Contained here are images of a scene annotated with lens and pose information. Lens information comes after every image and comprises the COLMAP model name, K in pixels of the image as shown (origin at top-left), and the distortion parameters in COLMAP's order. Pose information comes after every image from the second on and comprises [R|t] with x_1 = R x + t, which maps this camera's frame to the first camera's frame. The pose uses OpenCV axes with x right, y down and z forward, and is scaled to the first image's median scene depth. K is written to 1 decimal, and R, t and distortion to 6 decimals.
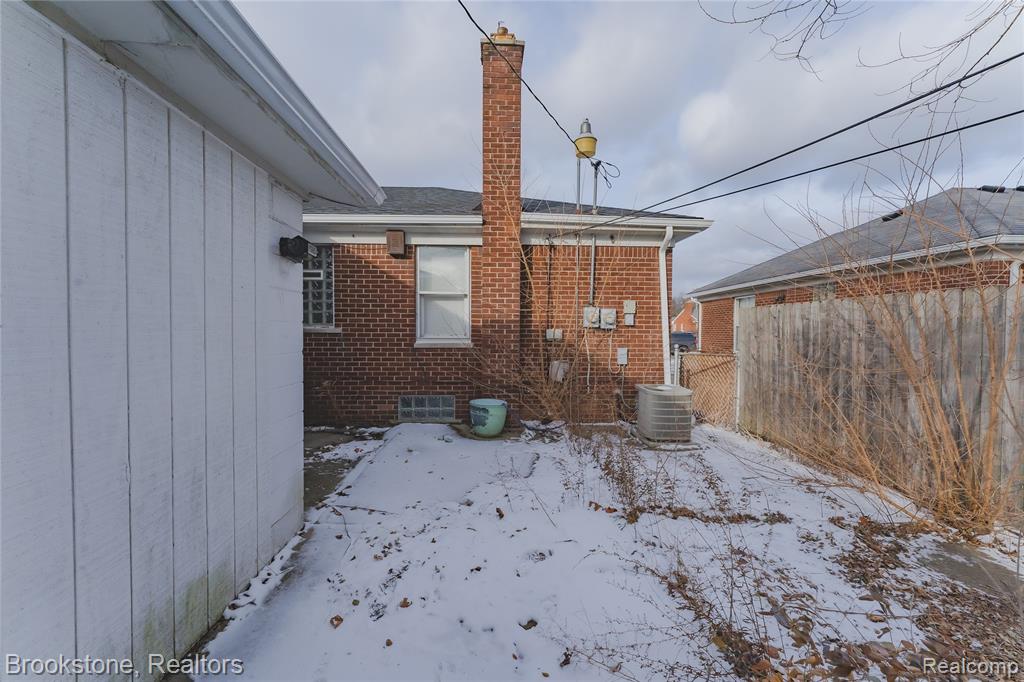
lens RADIAL K [[414.7, 0, 507.6], [0, 414.7, 341.2], [0, 0, 1]] dist [-0.000024, -0.000213]
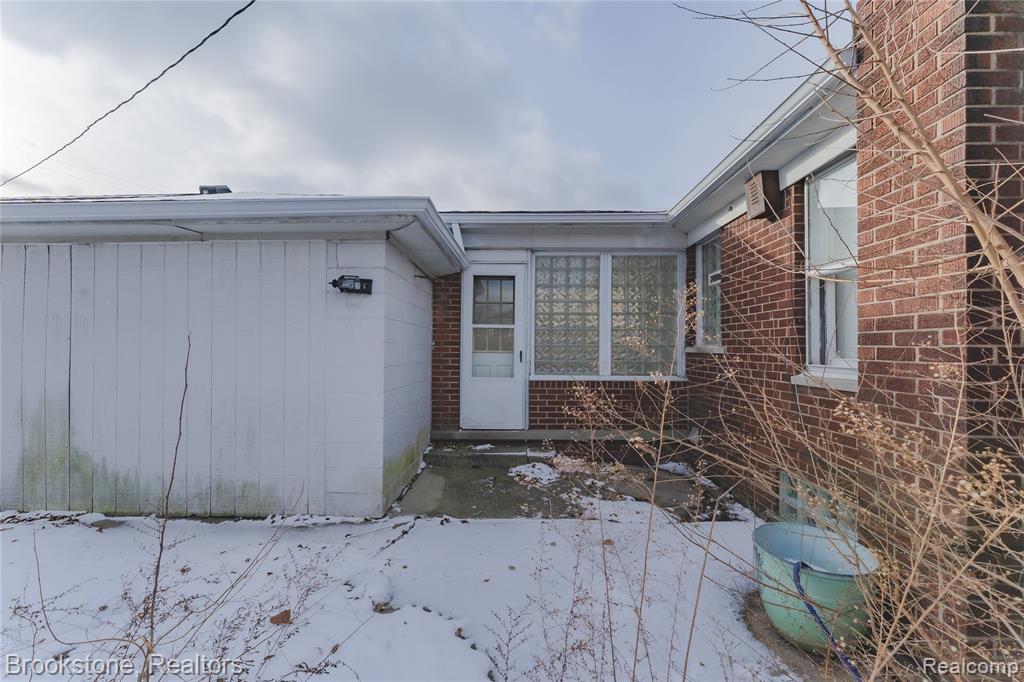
lens RADIAL K [[414.7, 0, 507.6], [0, 414.7, 341.2], [0, 0, 1]] dist [-0.000024, -0.000213]
pose [[-0.073281, -0.017343, -0.997161, 0.605076], [-0.028029, 0.999490, -0.015324, -0.037620], [0.996917, 0.026827, -0.073730, 1.328810]]
